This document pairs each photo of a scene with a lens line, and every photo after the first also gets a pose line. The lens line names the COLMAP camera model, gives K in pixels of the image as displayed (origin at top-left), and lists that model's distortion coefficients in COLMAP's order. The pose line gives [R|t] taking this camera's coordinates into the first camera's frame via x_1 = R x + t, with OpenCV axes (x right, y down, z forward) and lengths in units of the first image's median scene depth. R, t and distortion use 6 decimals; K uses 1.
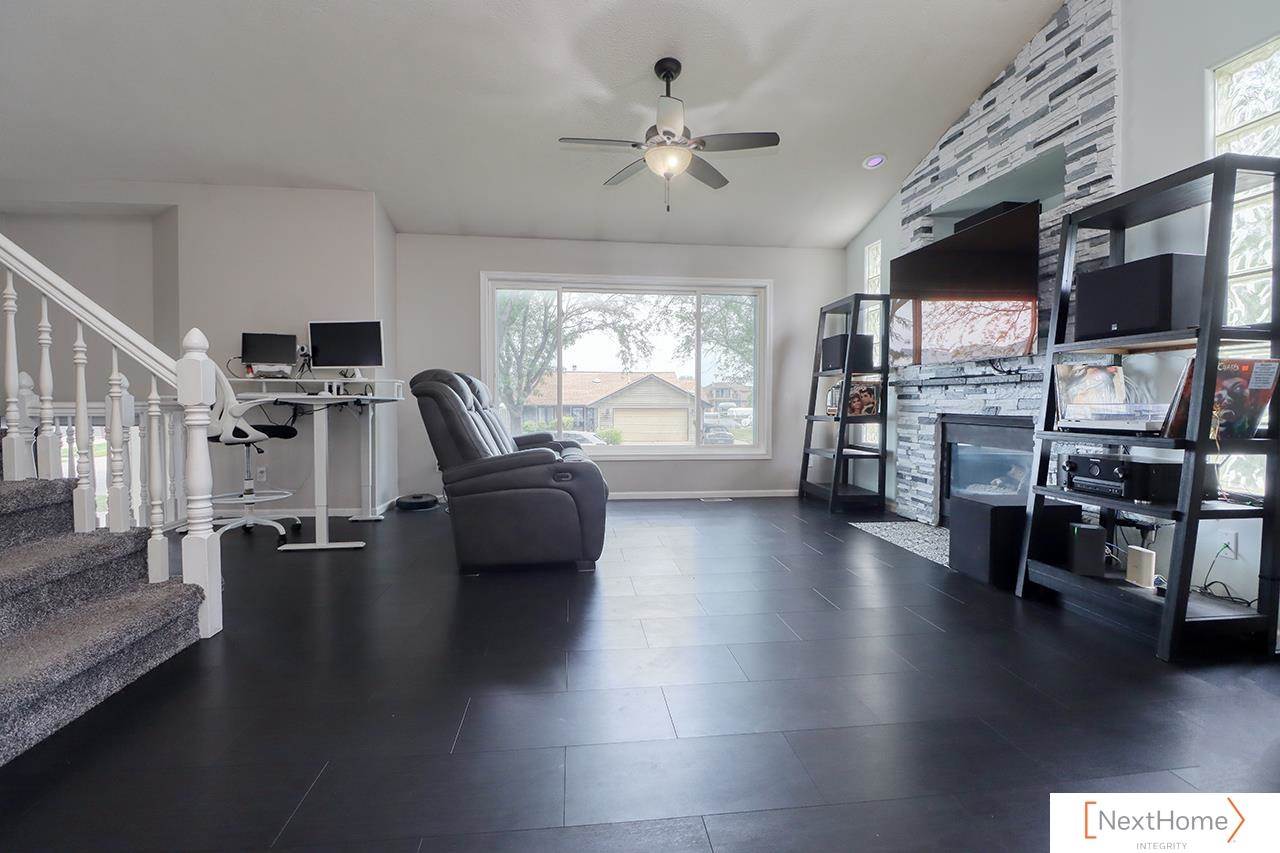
lens RADIAL K [[591.3, 0, 644.5], [0, 591.3, 417.1], [0, 0, 1]] dist [-0.000975, -0.013378]
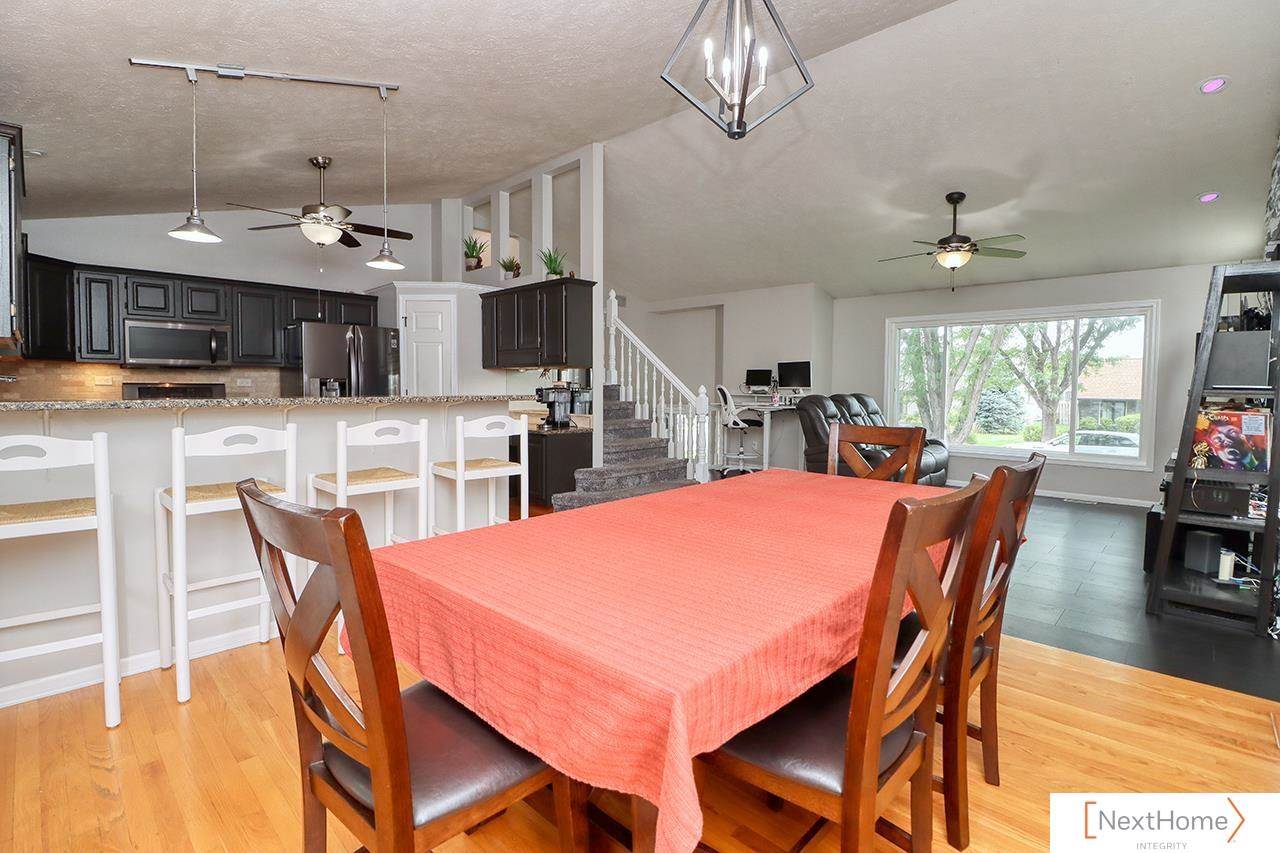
lens RADIAL K [[591.3, 0, 644.5], [0, 591.3, 417.1], [0, 0, 1]] dist [-0.000975, -0.013378]
pose [[0.631366, 0.043536, -0.774262, 0.656689], [-0.027733, 0.999052, 0.033562, -0.051629], [0.774989, 0.000283, 0.631974, -0.509553]]
